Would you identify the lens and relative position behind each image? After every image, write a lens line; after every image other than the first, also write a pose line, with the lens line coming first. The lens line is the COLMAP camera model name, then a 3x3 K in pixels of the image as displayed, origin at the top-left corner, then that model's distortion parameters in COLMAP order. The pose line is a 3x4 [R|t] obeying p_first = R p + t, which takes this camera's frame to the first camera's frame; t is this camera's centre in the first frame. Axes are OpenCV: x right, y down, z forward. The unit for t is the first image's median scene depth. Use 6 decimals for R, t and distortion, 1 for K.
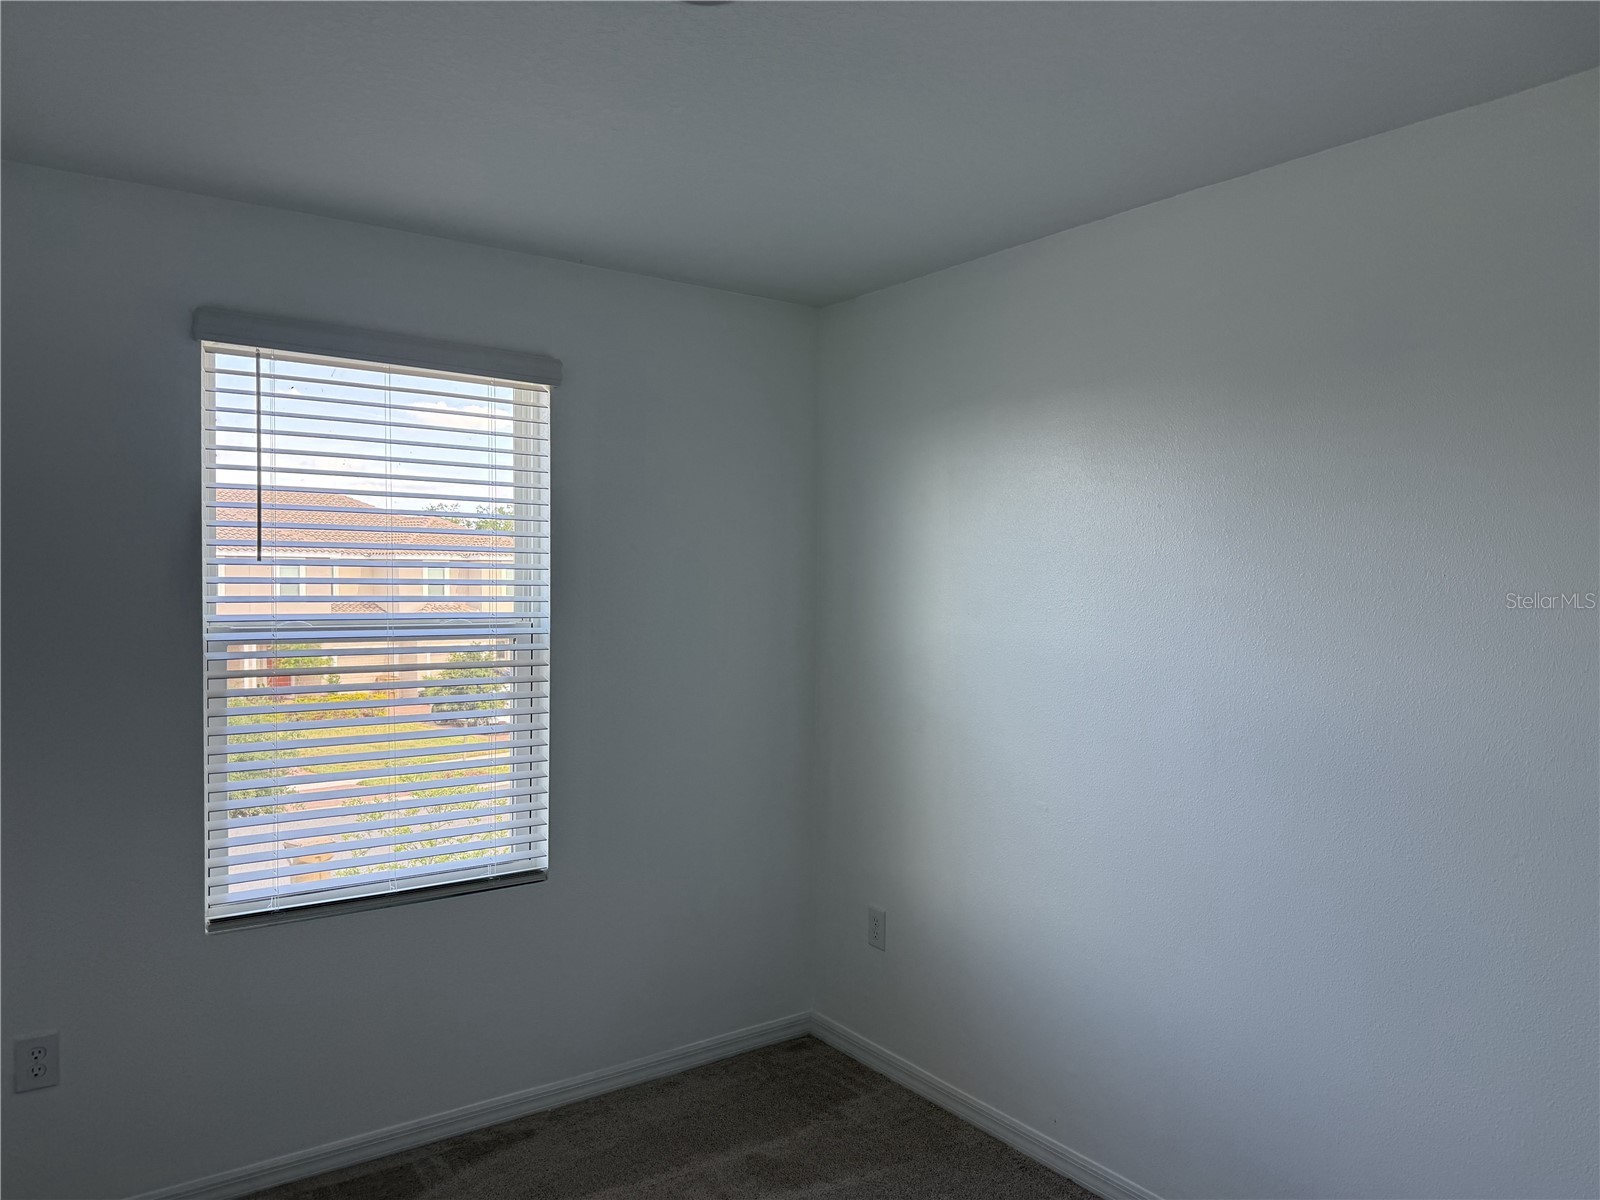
lens RADIAL K [[1121.2, 0, 791.1], [0, 1121.2, 611.2], [0, 0, 1]] dist [0.125952, -0.217092]
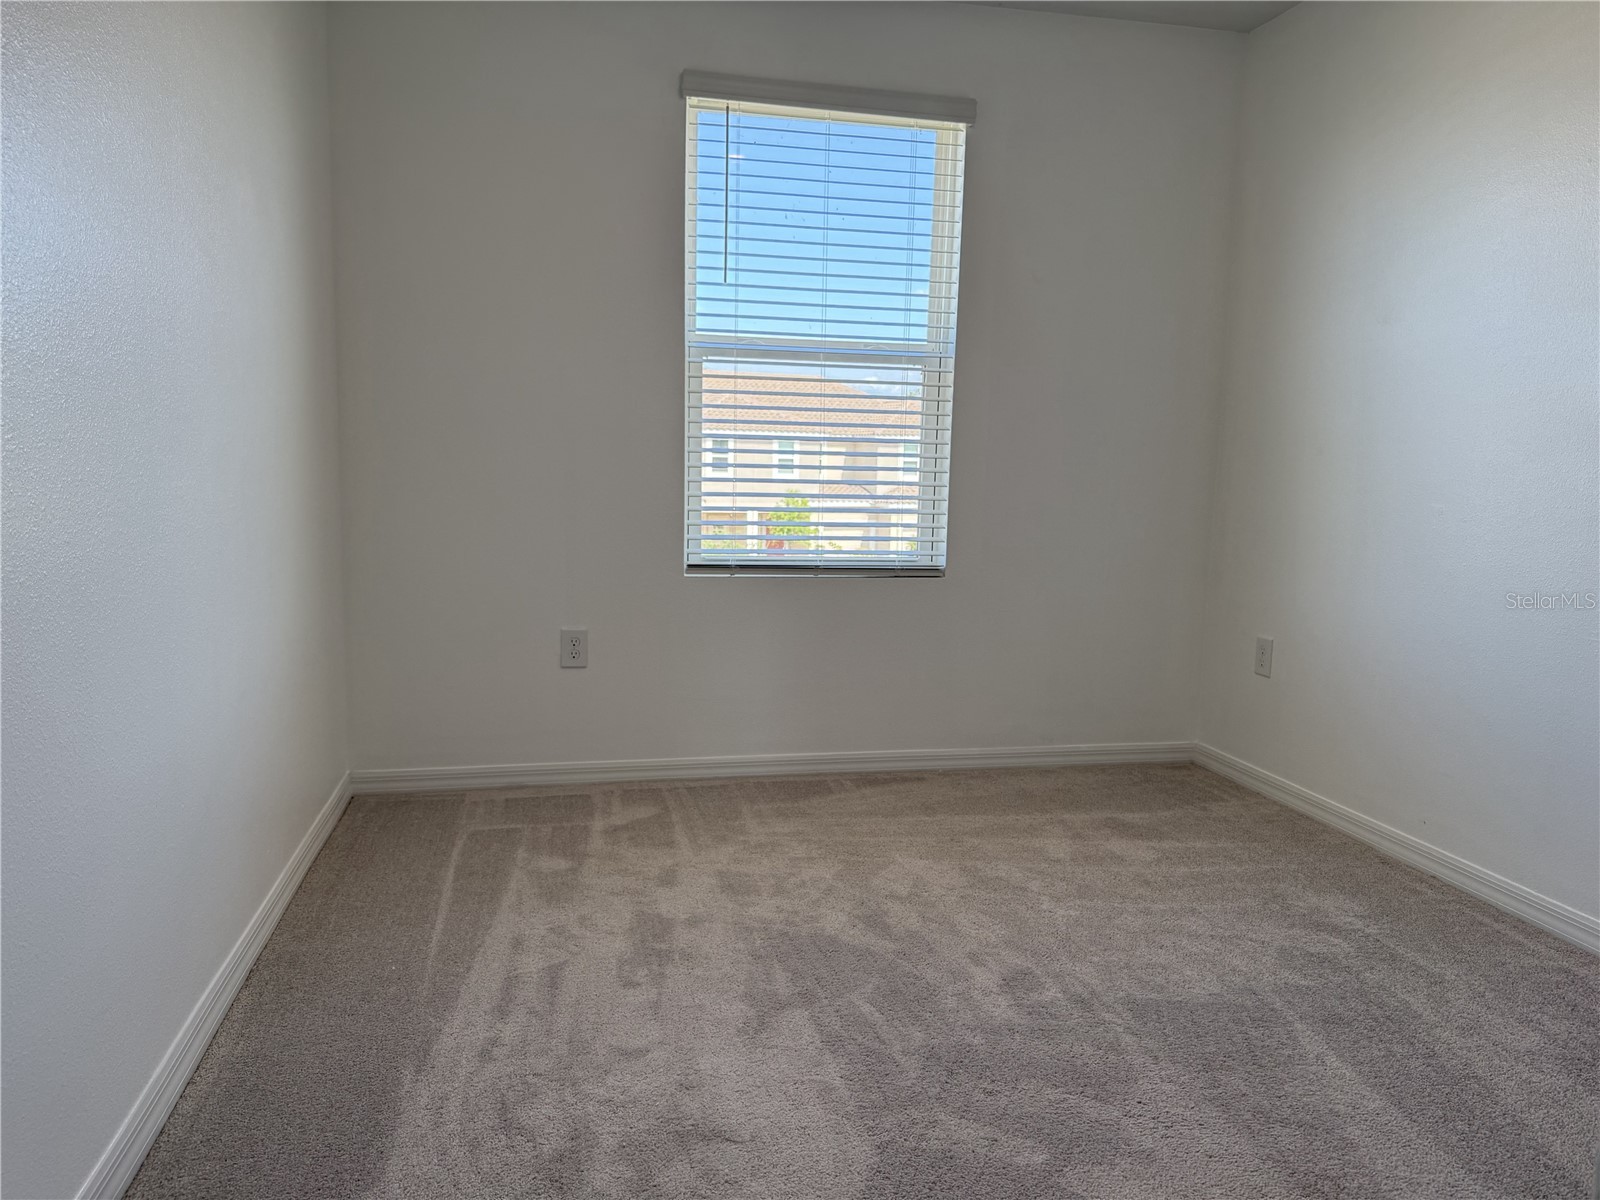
lens RADIAL K [[1121.2, 0, 791.1], [0, 1121.2, 611.2], [0, 0, 1]] dist [0.125952, -0.217092]
pose [[0.915619, 0.064030, -0.396916, 0.098999], [-0.027336, 0.994867, 0.097432, 0.165665], [0.401117, -0.078361, 0.912669, -0.113243]]
